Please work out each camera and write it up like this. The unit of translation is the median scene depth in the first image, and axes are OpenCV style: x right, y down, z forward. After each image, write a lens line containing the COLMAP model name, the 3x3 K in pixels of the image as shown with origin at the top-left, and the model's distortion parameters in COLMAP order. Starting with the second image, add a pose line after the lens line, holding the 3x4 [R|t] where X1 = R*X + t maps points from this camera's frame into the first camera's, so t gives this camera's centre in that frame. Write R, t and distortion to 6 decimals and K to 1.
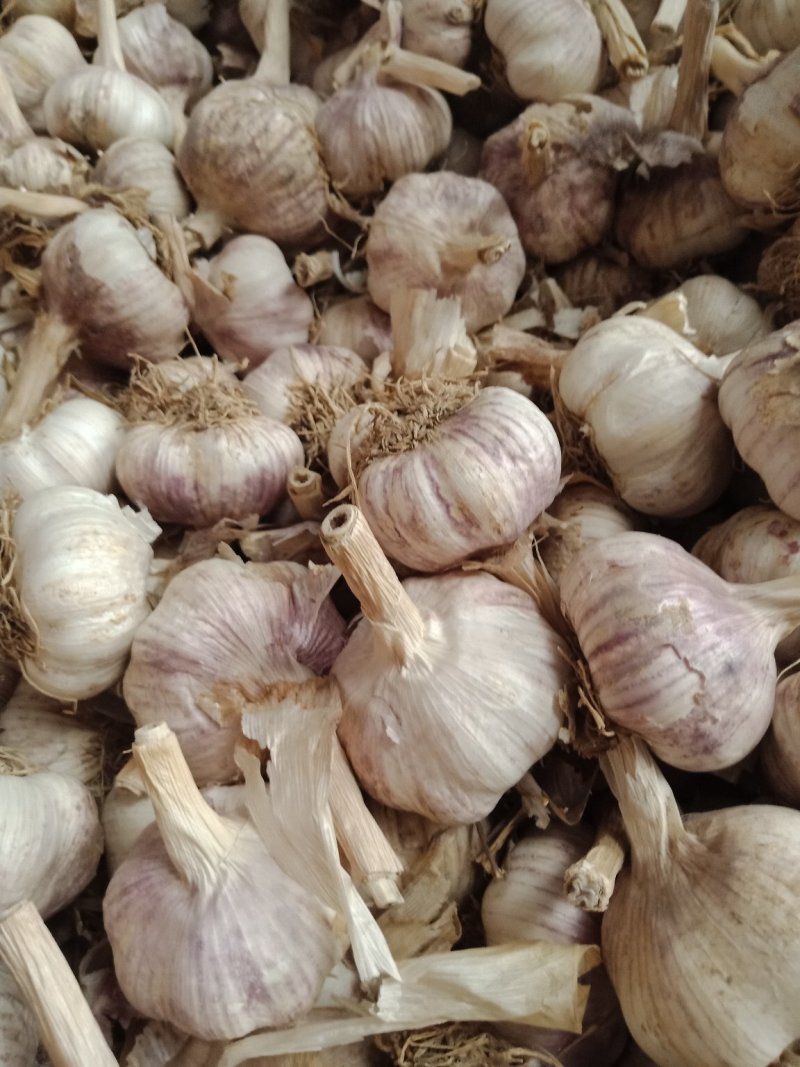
lens RADIAL K [[843.9, 0, 406.2], [0, 843.9, 535.9], [0, 0, 1]] dist [0.096852, -0.205971]
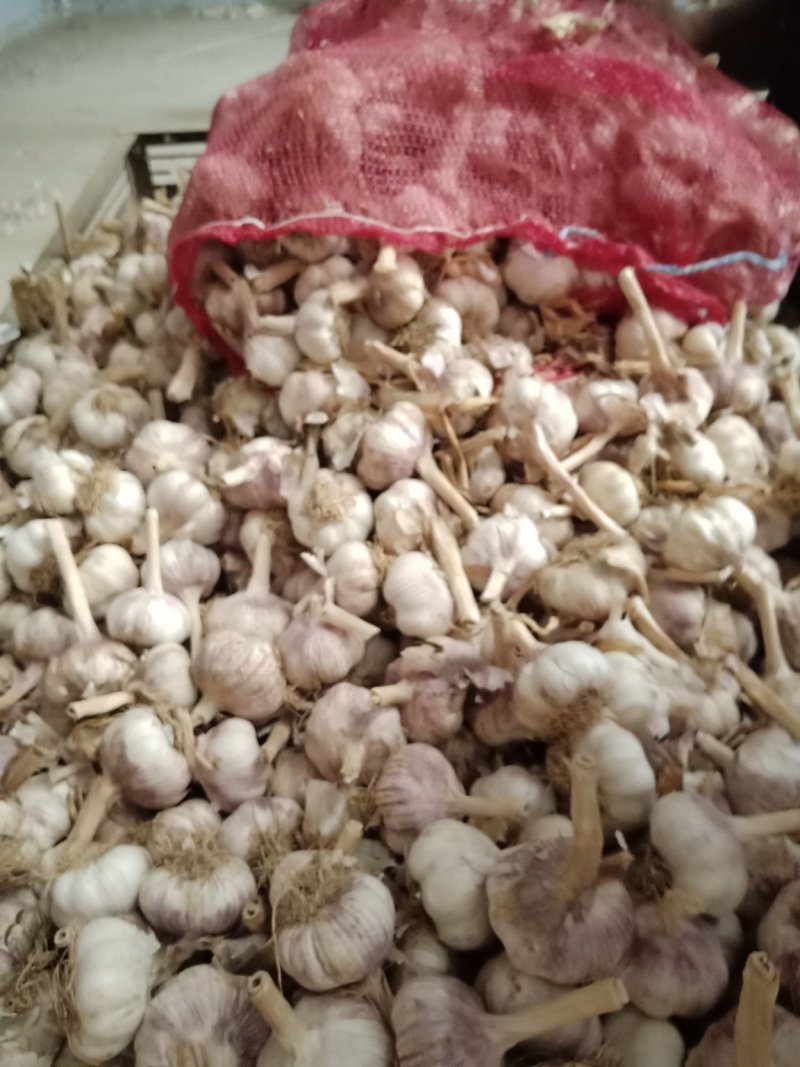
lens RADIAL K [[854.0, 0, 404.3], [0, 854.0, 533.8], [0, 0, 1]] dist [0.091416, -0.215364]
pose [[0.999932, 0.011401, -0.002563, 0.148147], [-0.011679, 0.967828, -0.251343, -0.318184], [-0.000385, 0.251356, 0.967895, -0.701482]]
